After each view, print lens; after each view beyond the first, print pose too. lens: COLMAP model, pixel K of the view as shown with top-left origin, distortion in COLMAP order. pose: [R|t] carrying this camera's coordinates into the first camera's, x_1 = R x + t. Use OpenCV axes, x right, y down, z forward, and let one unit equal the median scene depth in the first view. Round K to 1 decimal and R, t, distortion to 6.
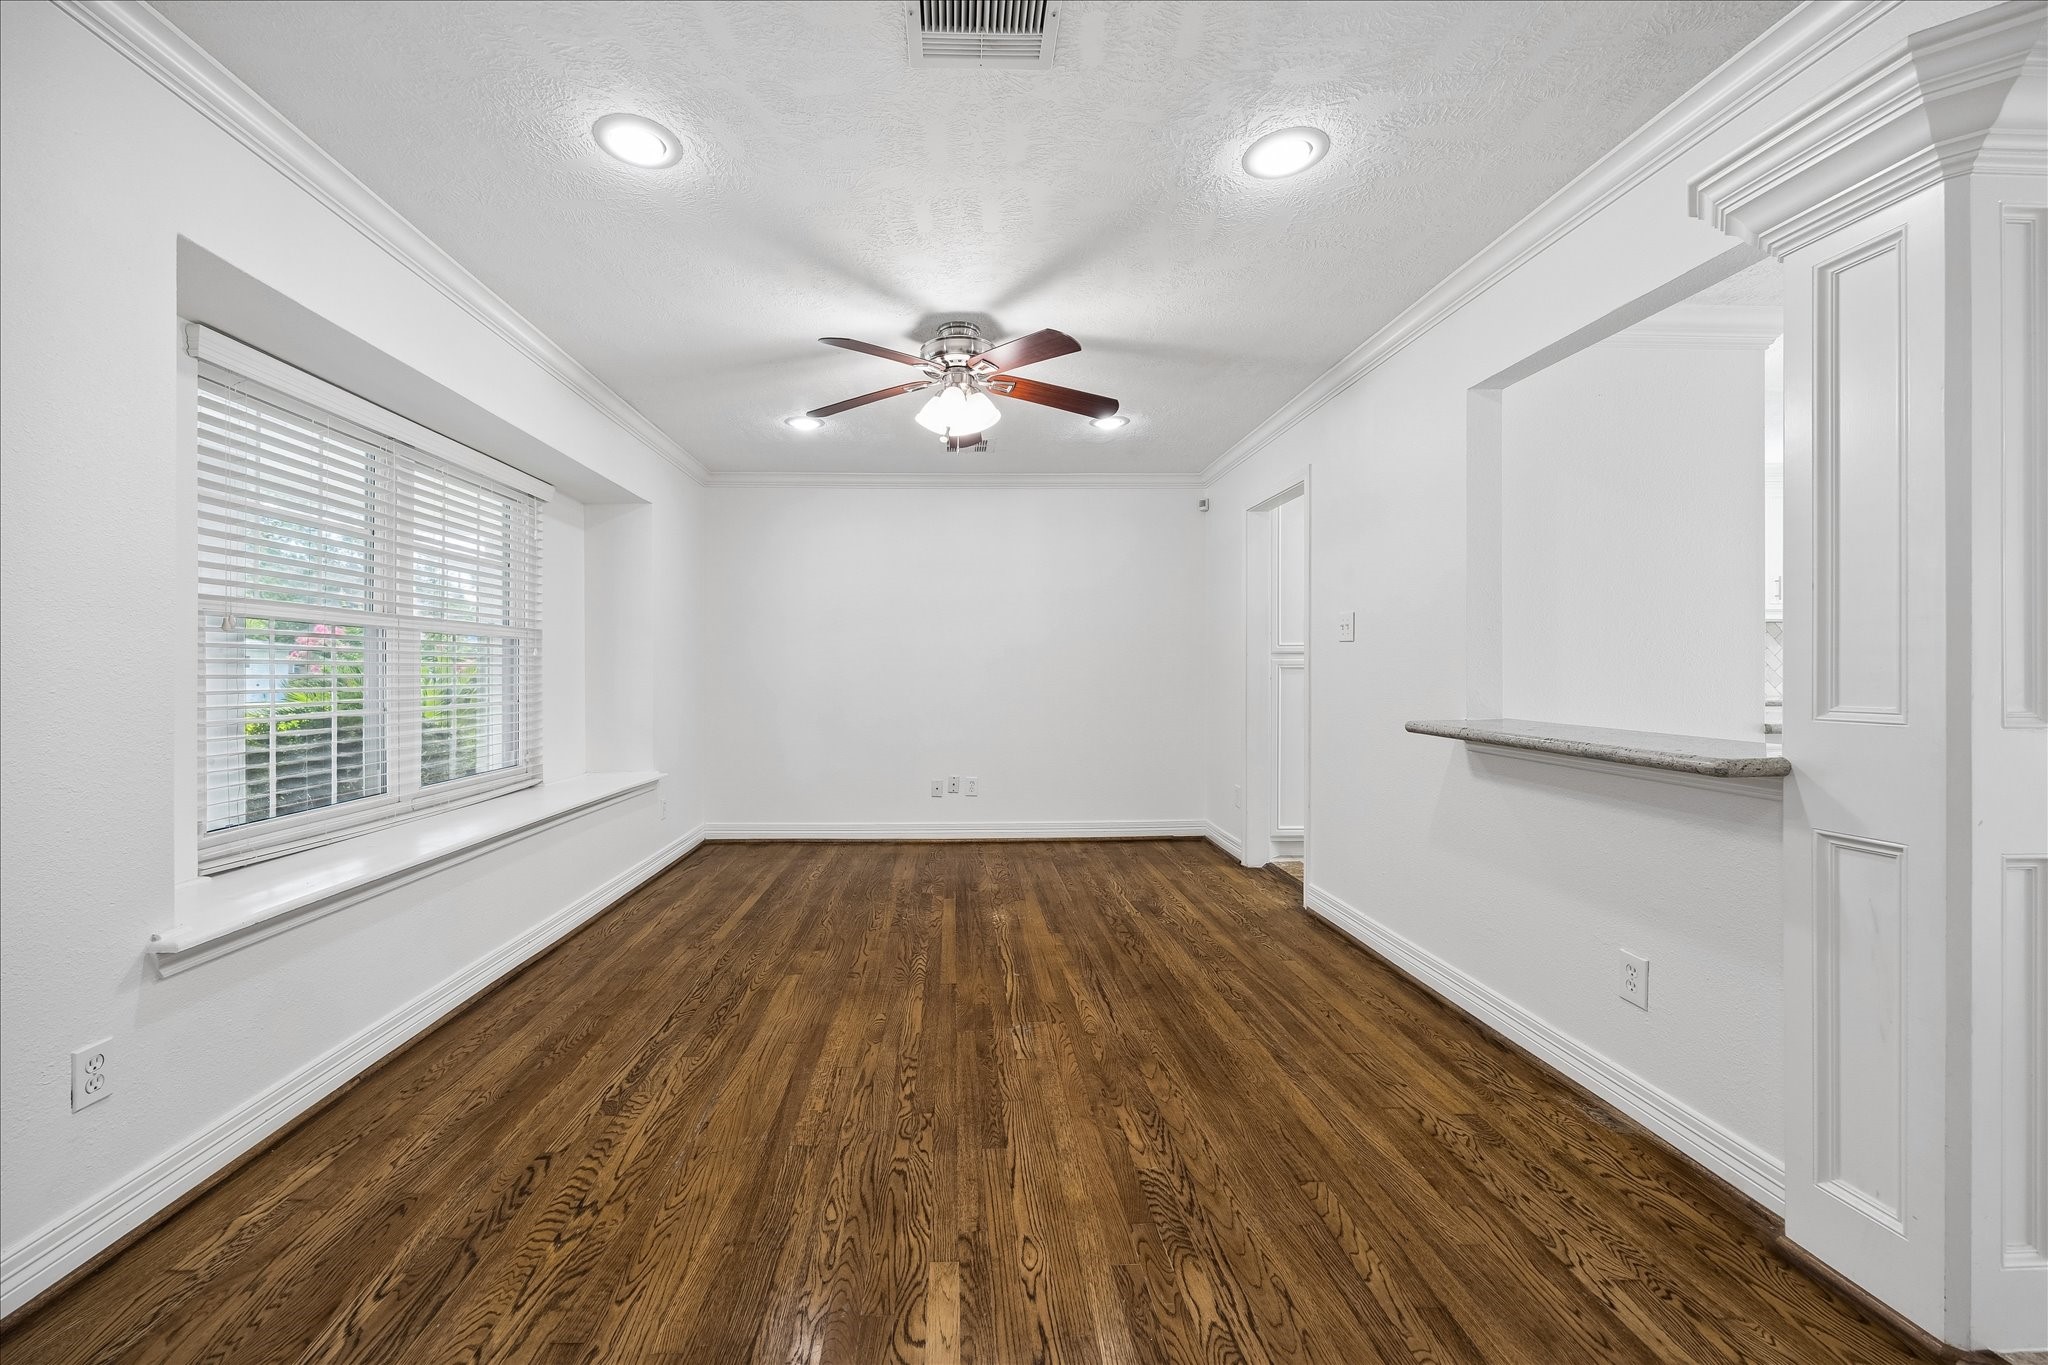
lens RADIAL K [[783.8, 0, 949.3], [0, 783.8, 672.8], [0, 0, 1]] dist [-0.003875, -0.000061]
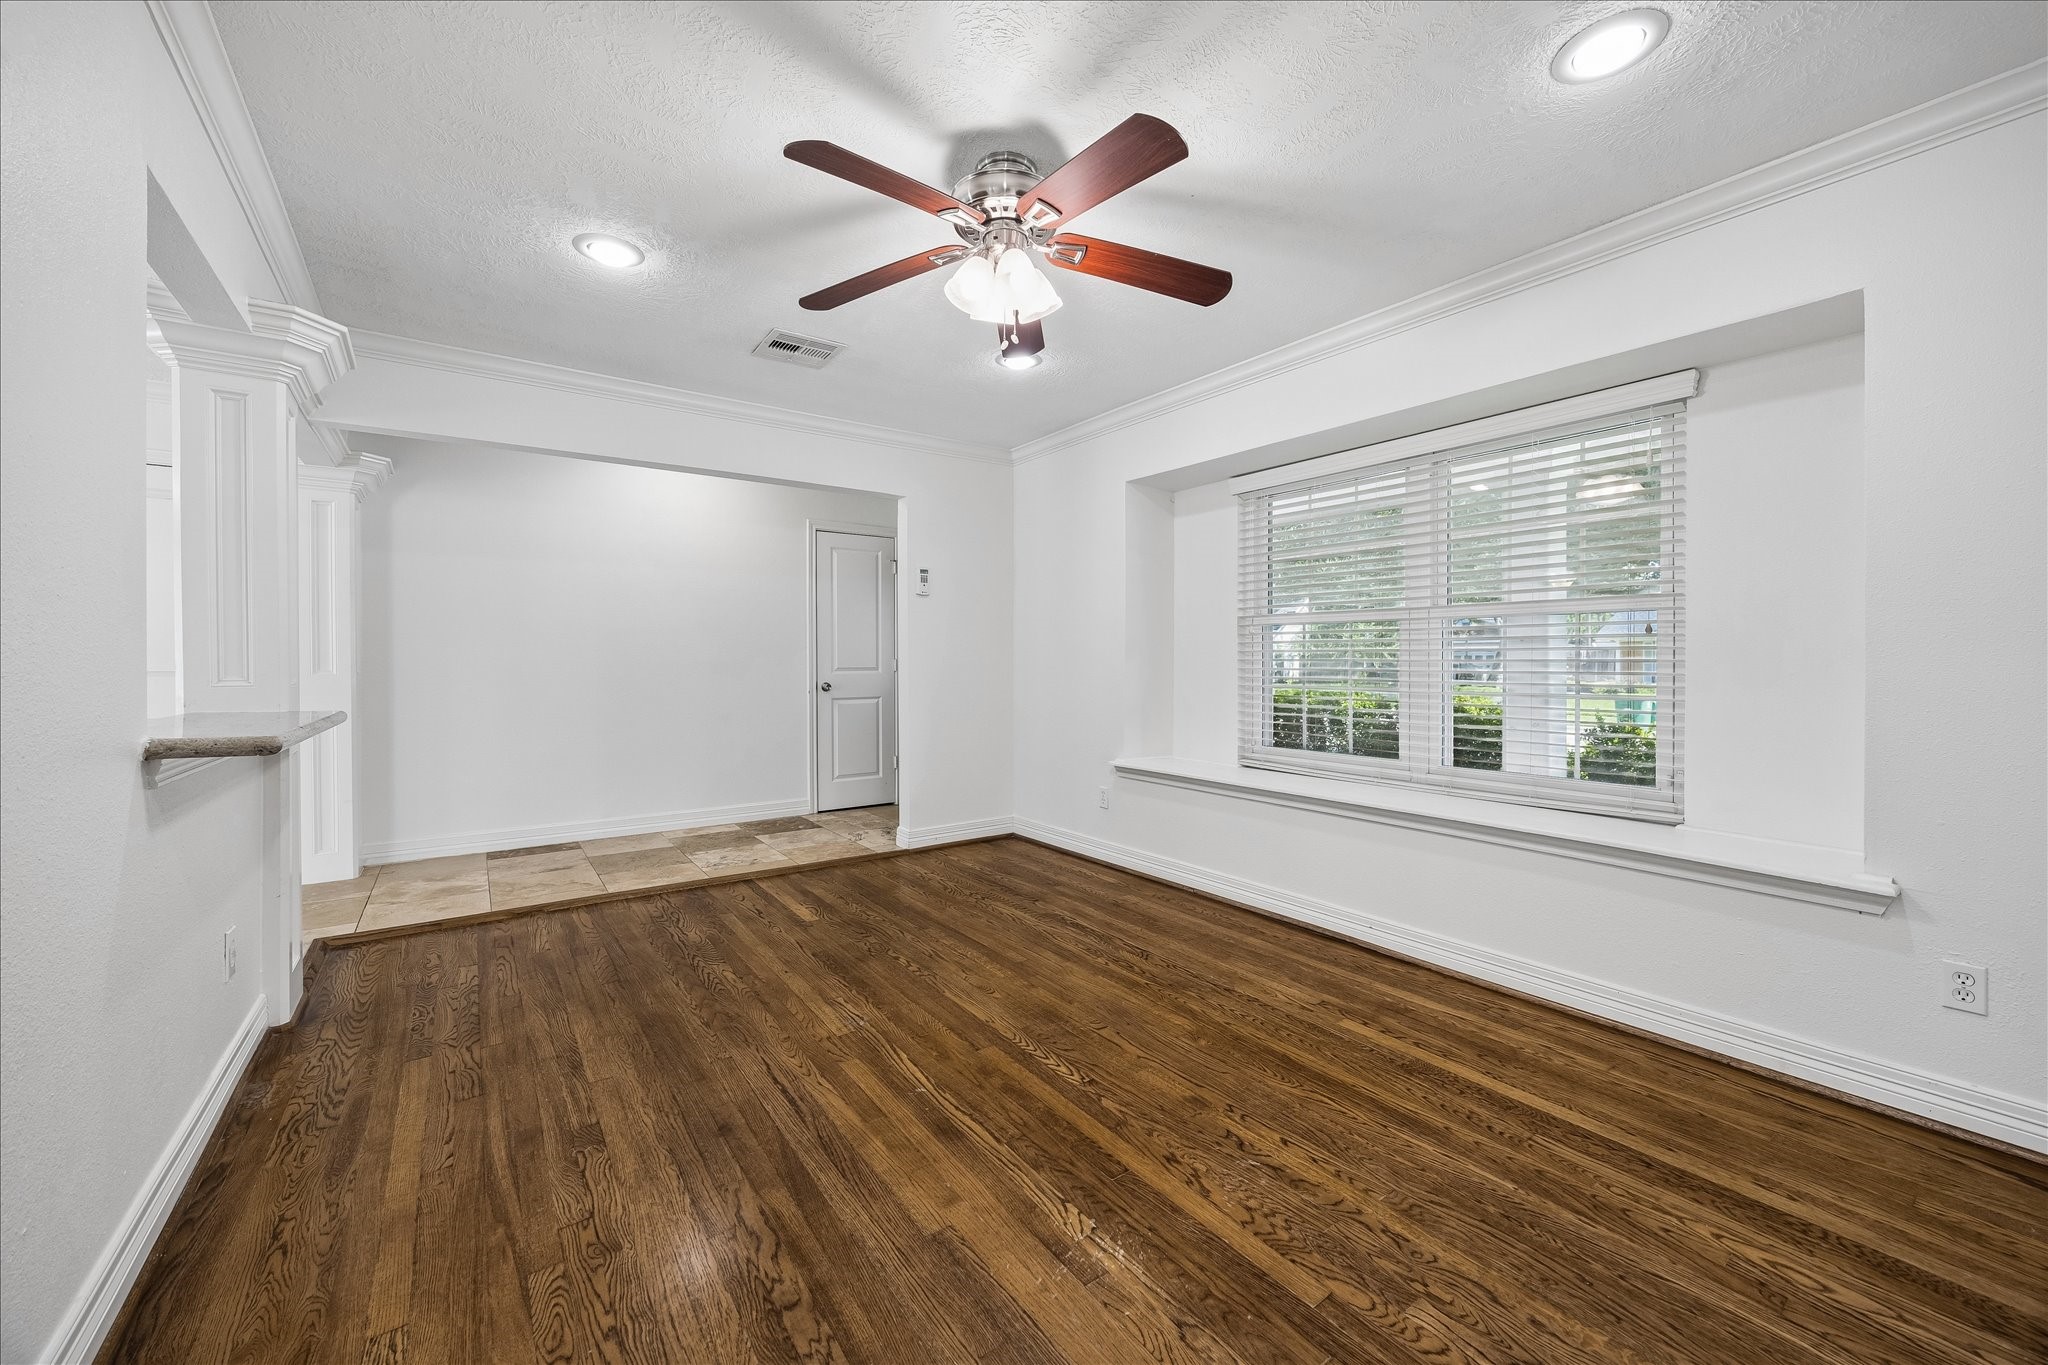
lens RADIAL K [[812.7, 0, 1065.5], [0, 812.7, 674.3], [0, 0, 1]] dist [0.003527, -0.000245]
pose [[-0.790622, 0.015112, -0.612118, 0.559240], [0.002600, 0.999769, 0.021324, -0.003879], [0.612299, 0.015268, -0.790479, 2.177255]]
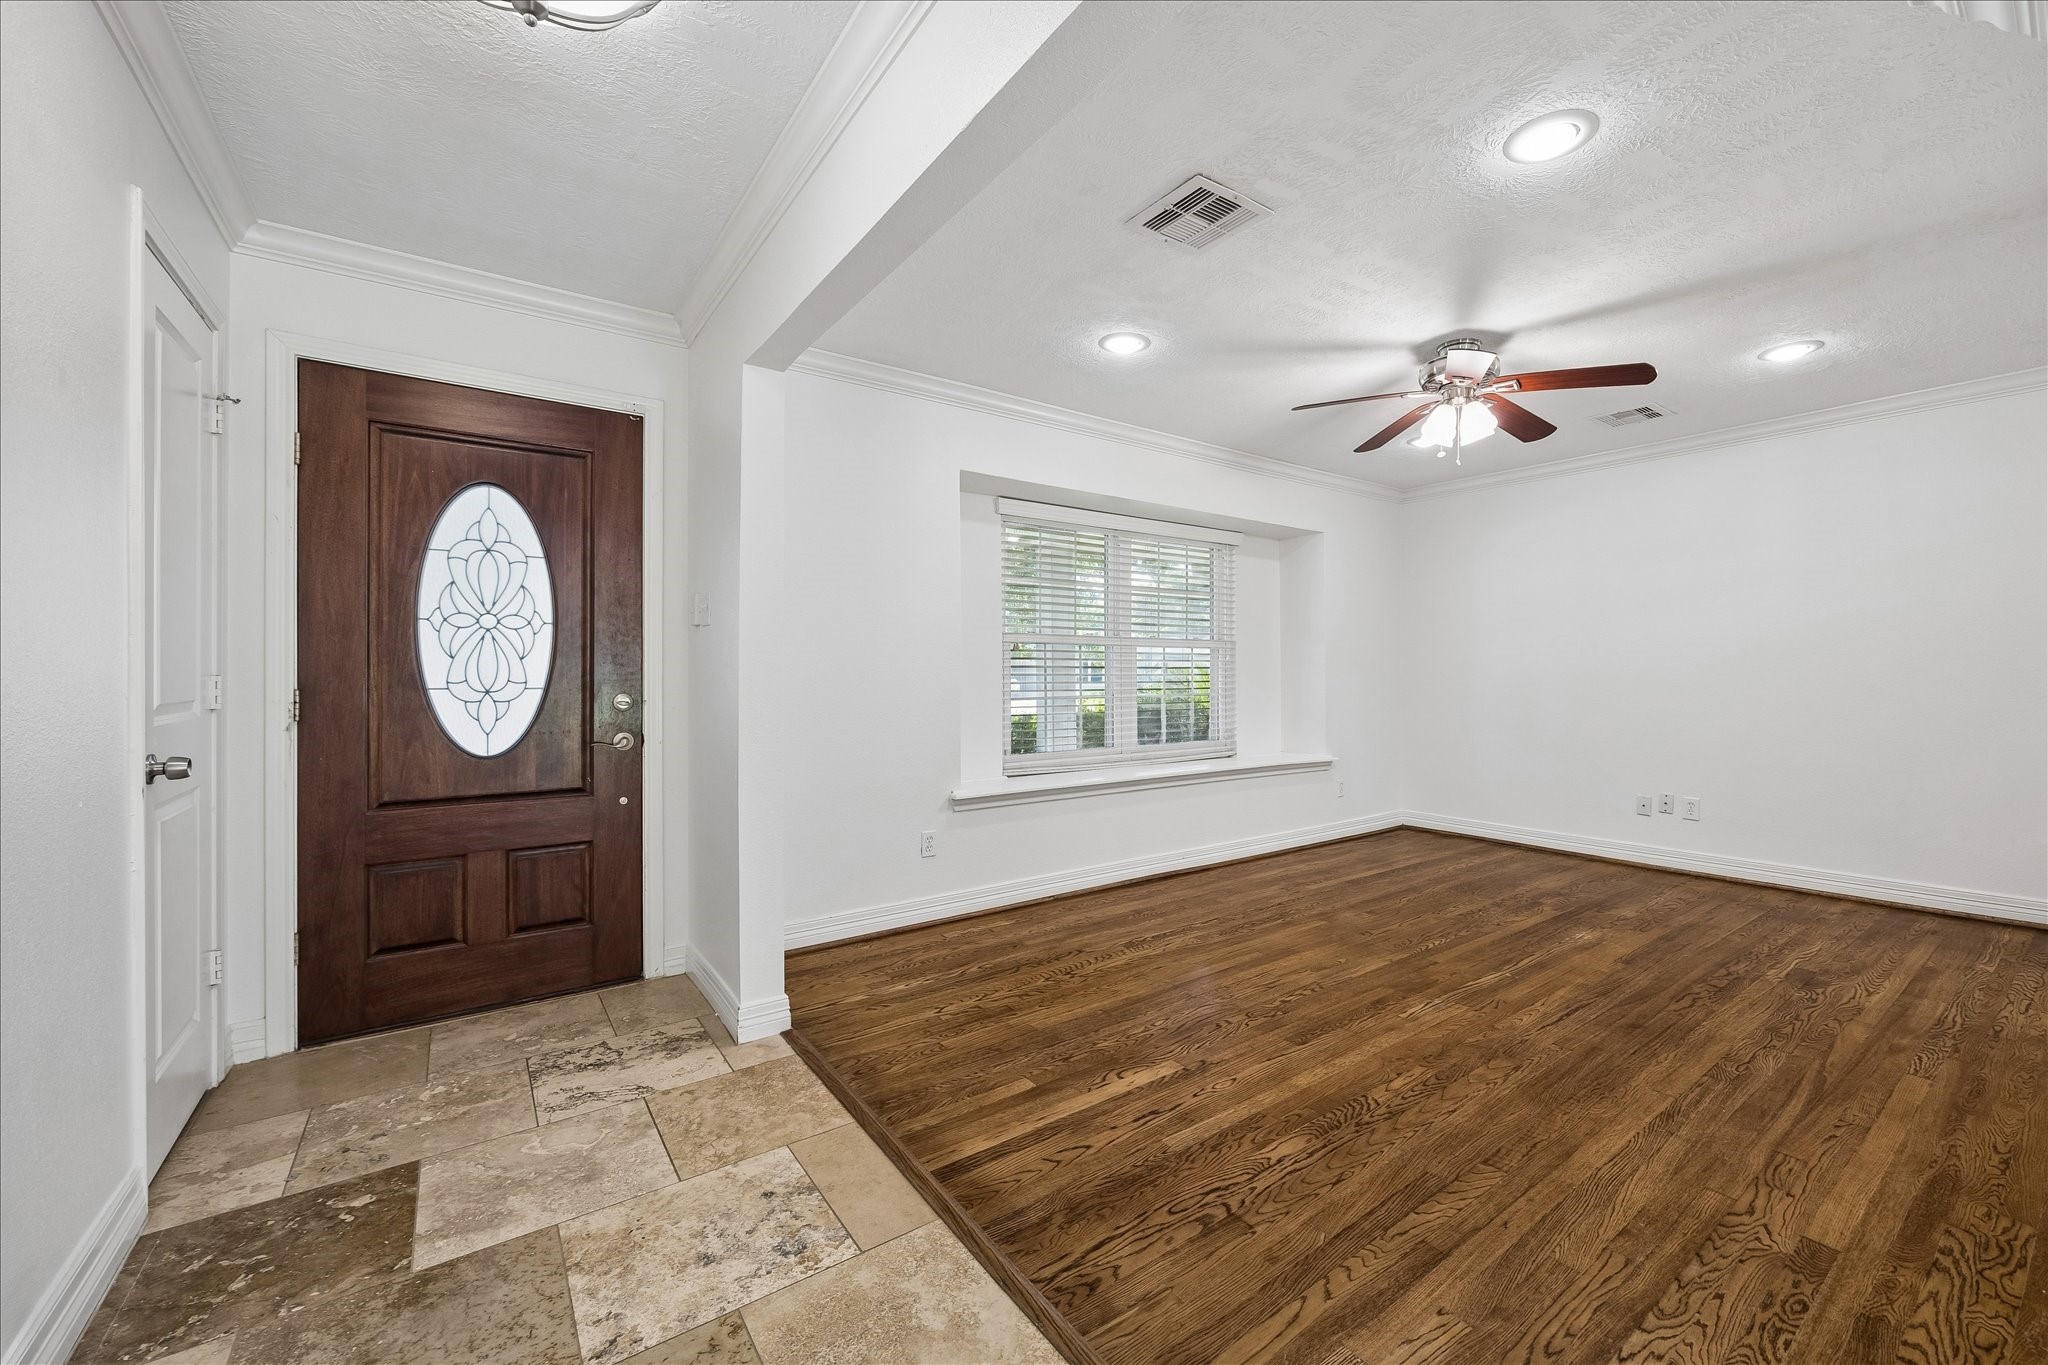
lens RADIAL K [[783.8, 0, 1110.2], [0, 783.8, 691.3], [0, 0, 1]] dist [-0.003875, -0.000061]
pose [[0.624005, 0.019184, -0.781185, 0.718447], [-0.000426, 0.999707, 0.024210, -0.004307], [0.781420, -0.014775, 0.623831, -0.028113]]
